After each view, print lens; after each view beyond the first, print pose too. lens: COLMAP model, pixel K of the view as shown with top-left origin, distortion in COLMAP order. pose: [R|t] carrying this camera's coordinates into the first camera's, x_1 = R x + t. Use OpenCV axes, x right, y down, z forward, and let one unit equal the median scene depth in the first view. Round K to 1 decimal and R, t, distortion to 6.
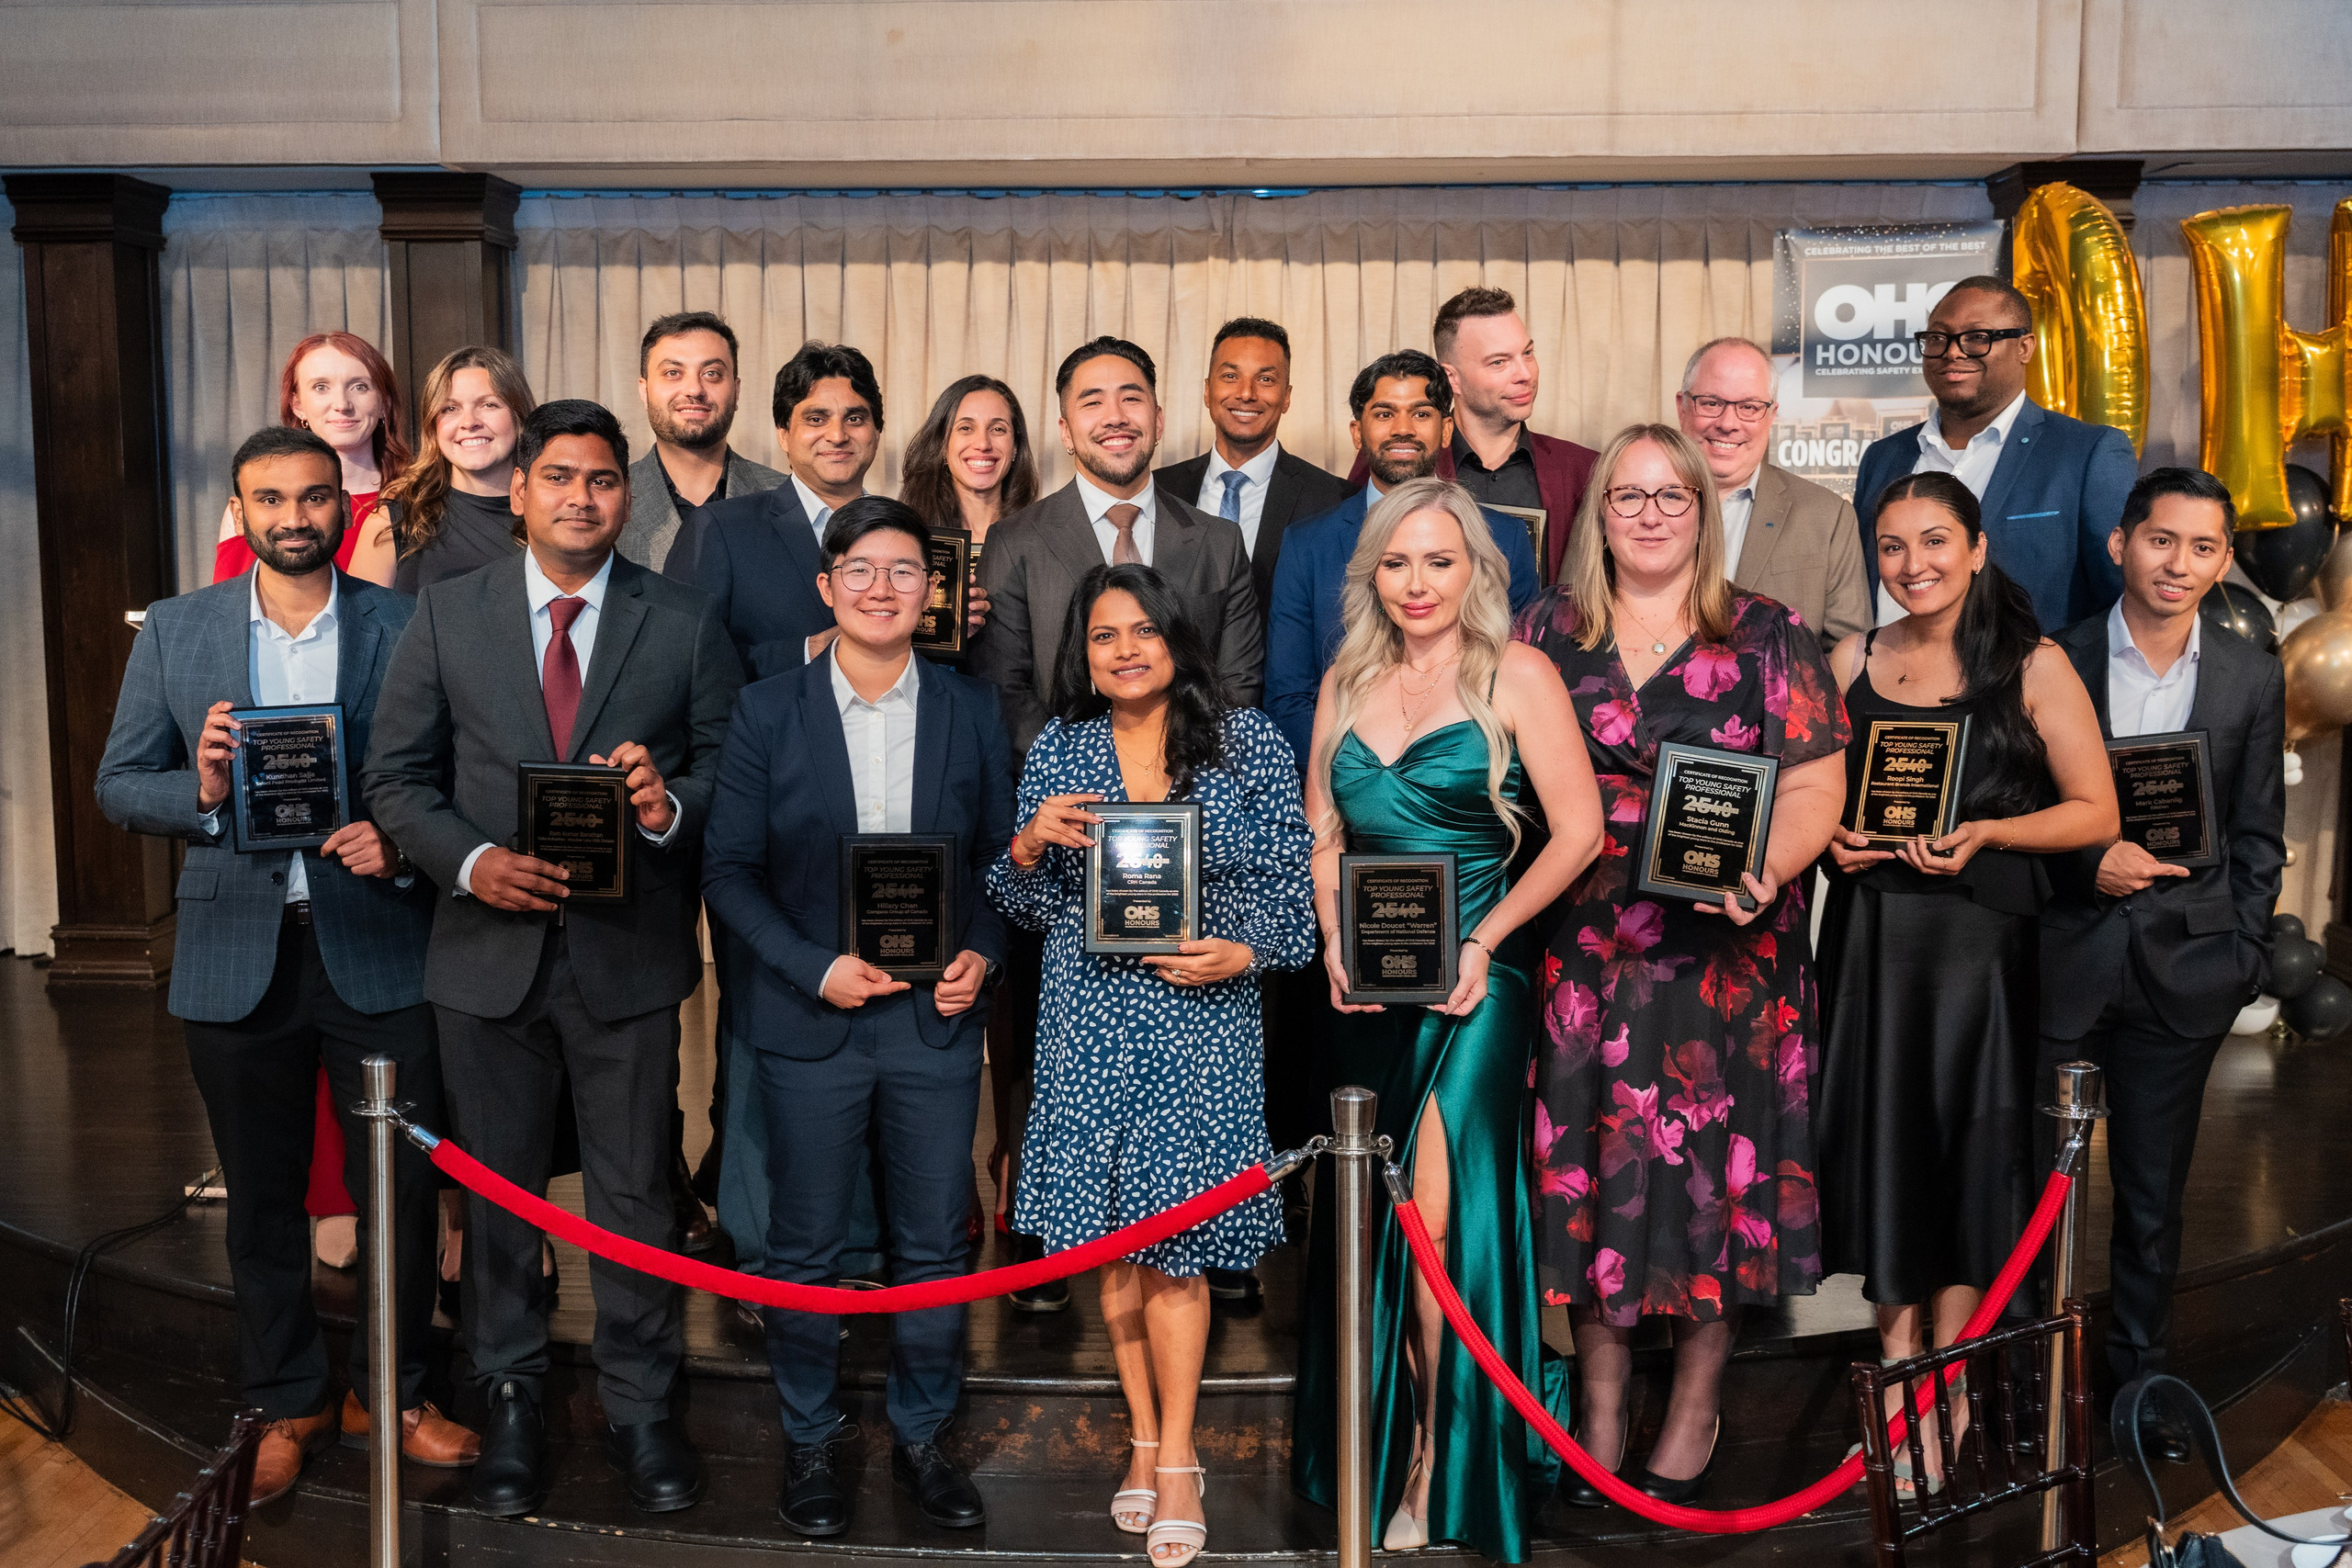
lens RADIAL K [[2307.4, 0, 1153.8], [0, 2307.4, 725.5], [0, 0, 1]] dist [-0.004271, 0.004936]
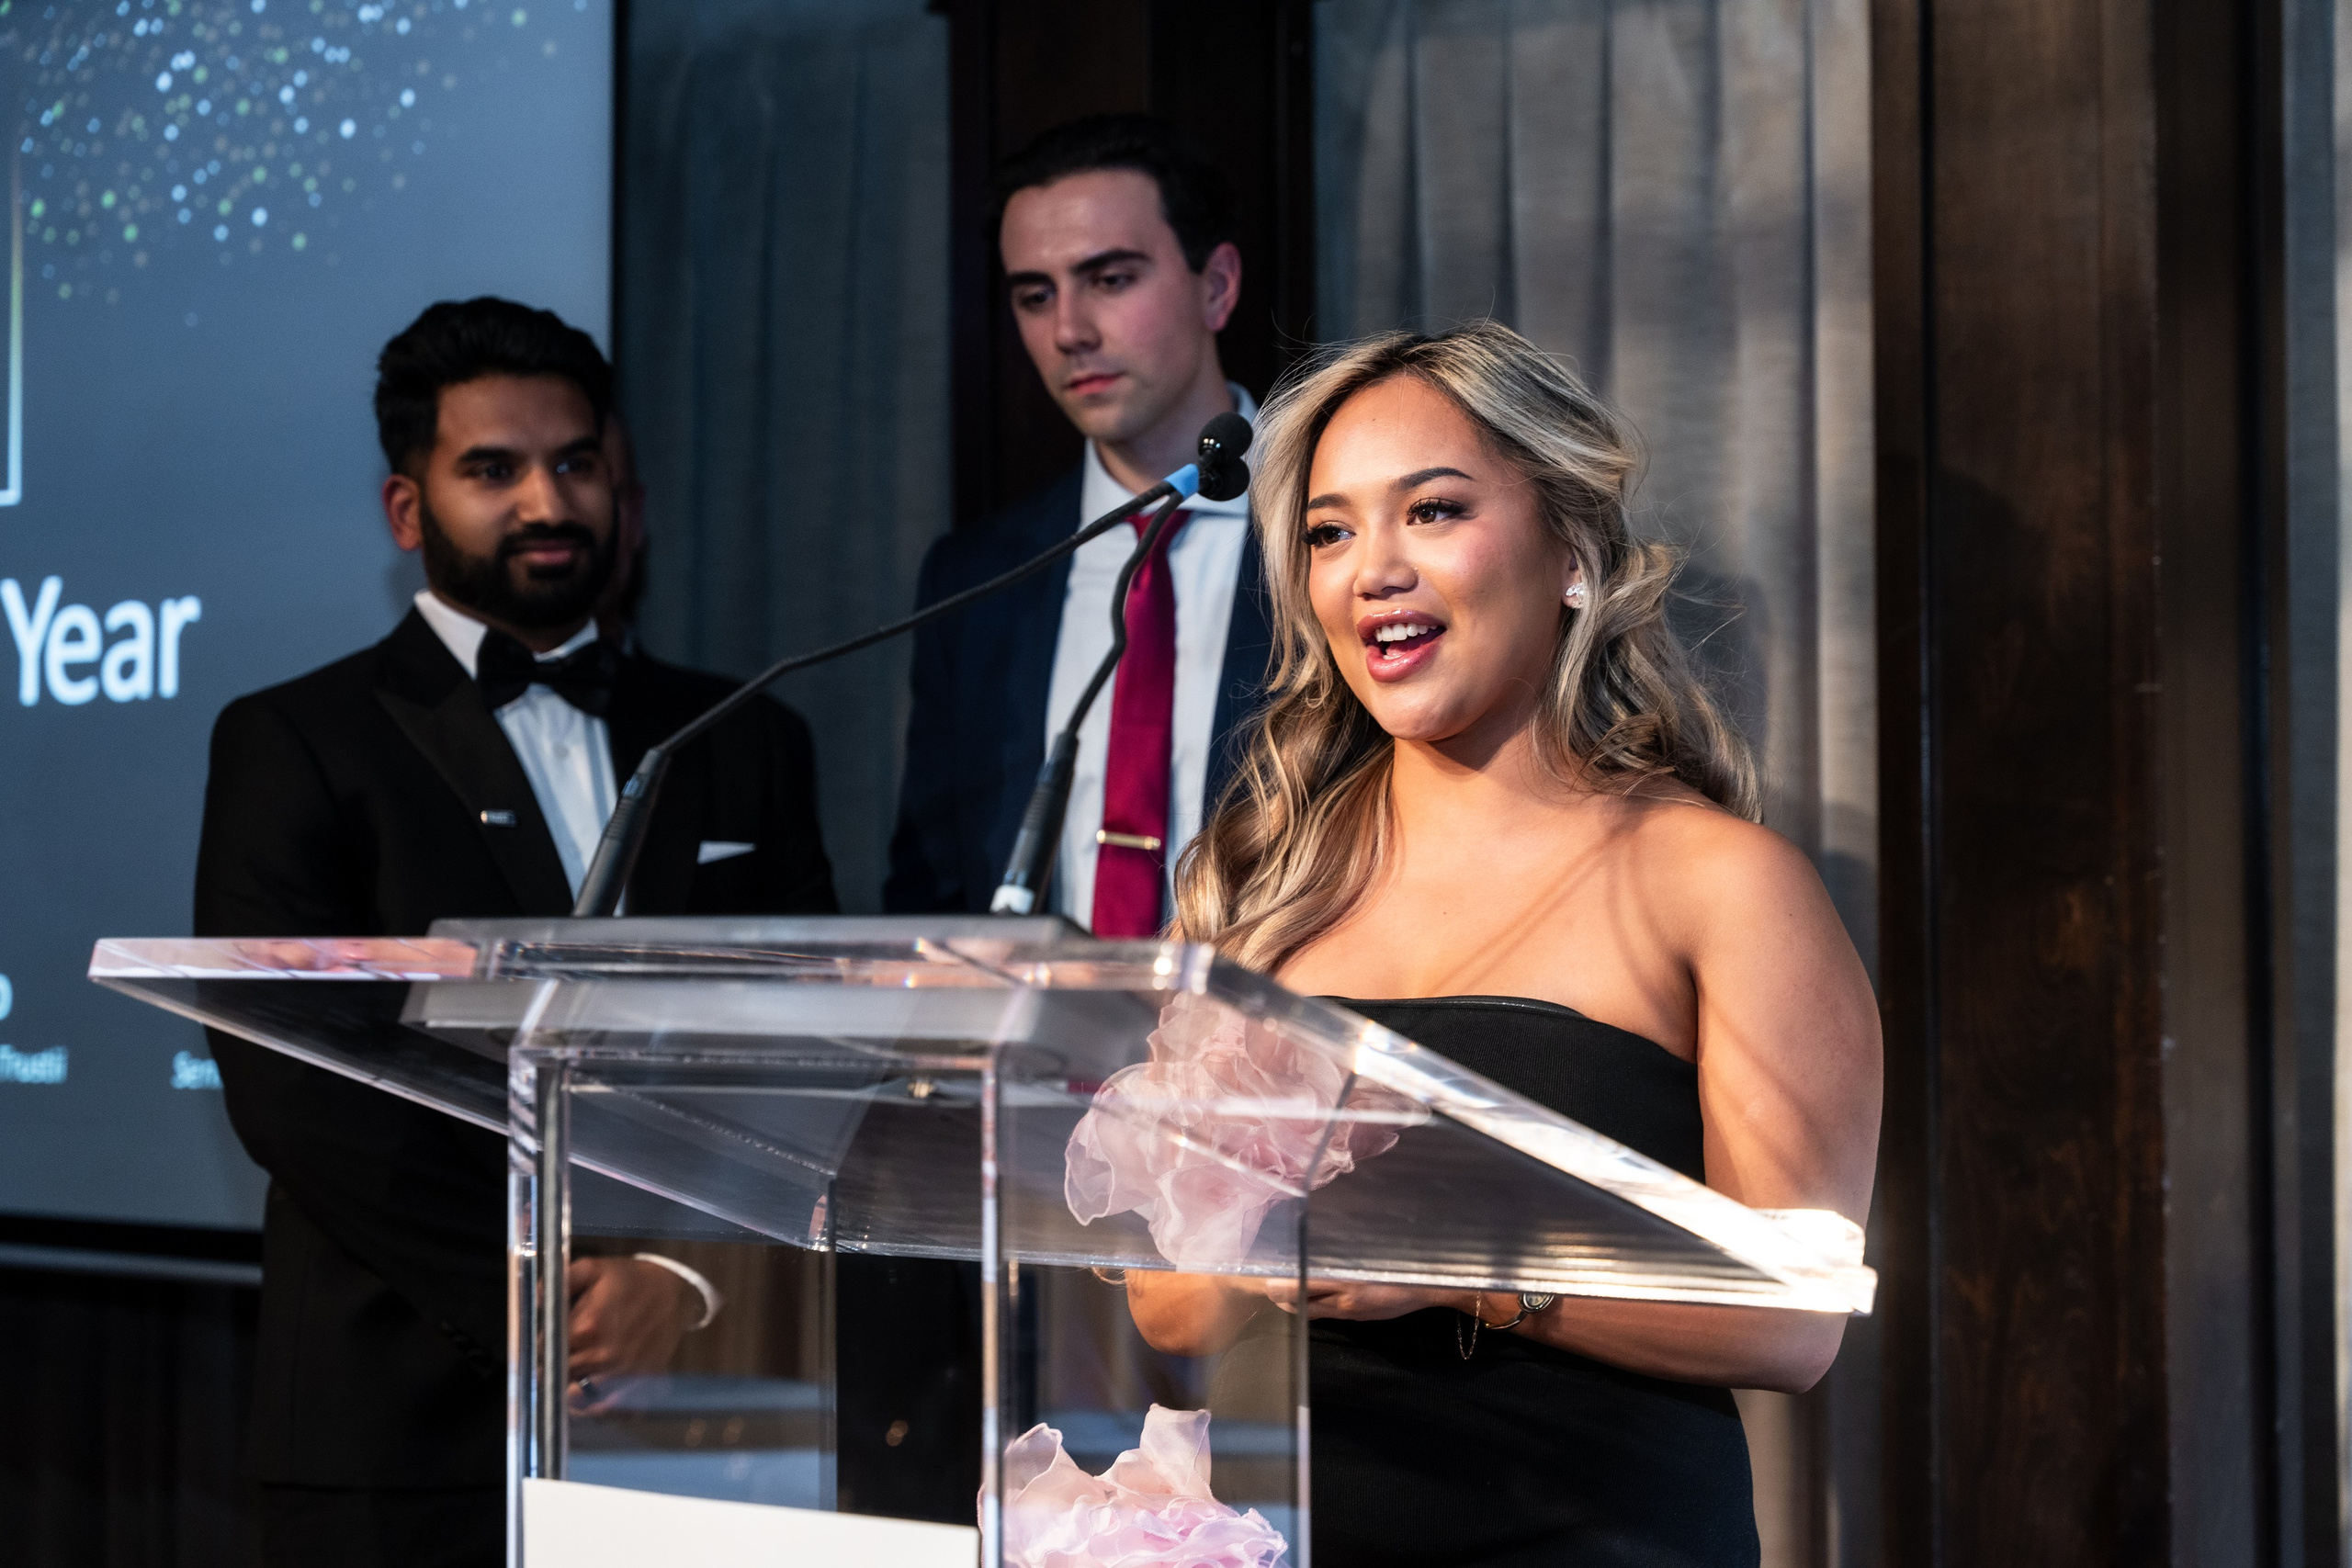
lens RADIAL K [[4272.9, 0, 1176.0], [0, 4272.9, 784.0], [0, 0, 1]] dist [0.055172, -0.037891]
pose [[0.804854, -0.017661, -0.593210, -0.067522], [-0.057782, 0.992476, -0.107946, -0.015835], [0.590653, 0.121158, 0.797778, 0.489623]]
